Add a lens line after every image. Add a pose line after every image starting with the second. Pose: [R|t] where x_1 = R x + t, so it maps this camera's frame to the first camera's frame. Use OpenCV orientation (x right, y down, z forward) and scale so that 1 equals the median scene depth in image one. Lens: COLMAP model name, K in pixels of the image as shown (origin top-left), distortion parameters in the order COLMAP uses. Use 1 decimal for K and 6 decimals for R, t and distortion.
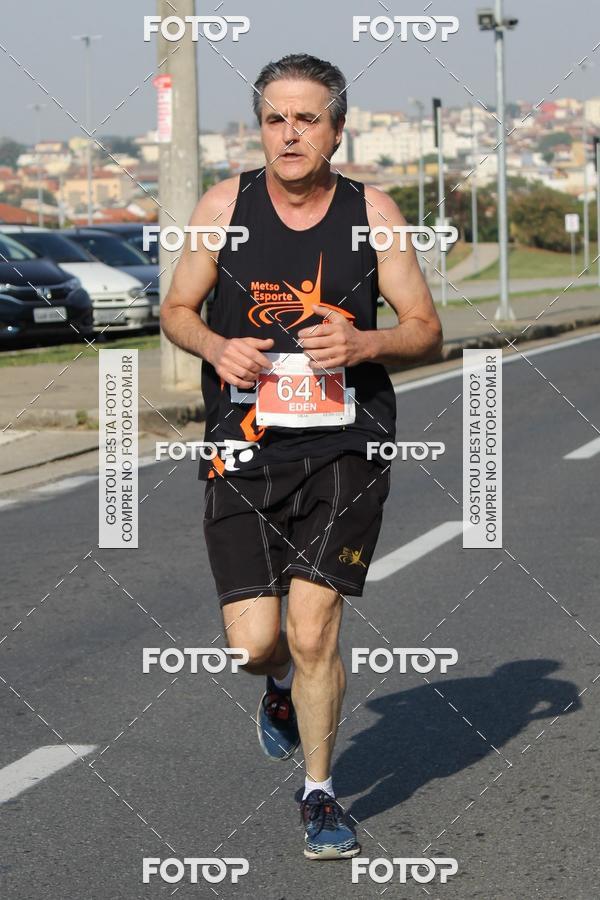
lens RADIAL K [[4003.1, 0, 374.8], [0, 4003.1, 470.6], [0, 0, 1]] dist [0.088796, 3.033799]
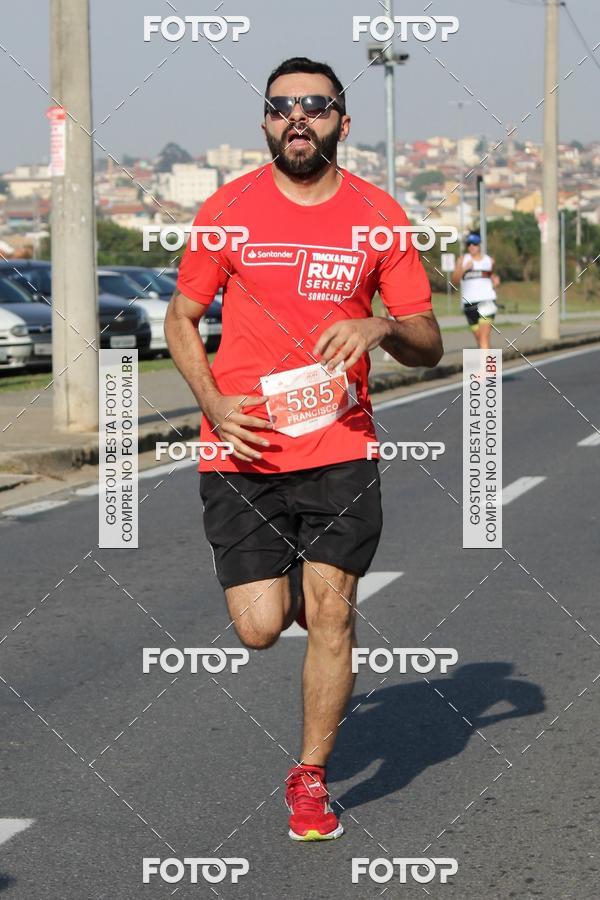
lens RADIAL K [[3586.4, 0, 216.3], [0, 3586.4, 471.3], [0, 0, 1]] dist [0.115854, 0.737053]
pose [[0.999320, 0.004542, 0.036586, -0.045646], [-0.004351, 0.999976, -0.005323, -0.006024], [-0.036609, 0.005160, 0.999316, 0.132379]]
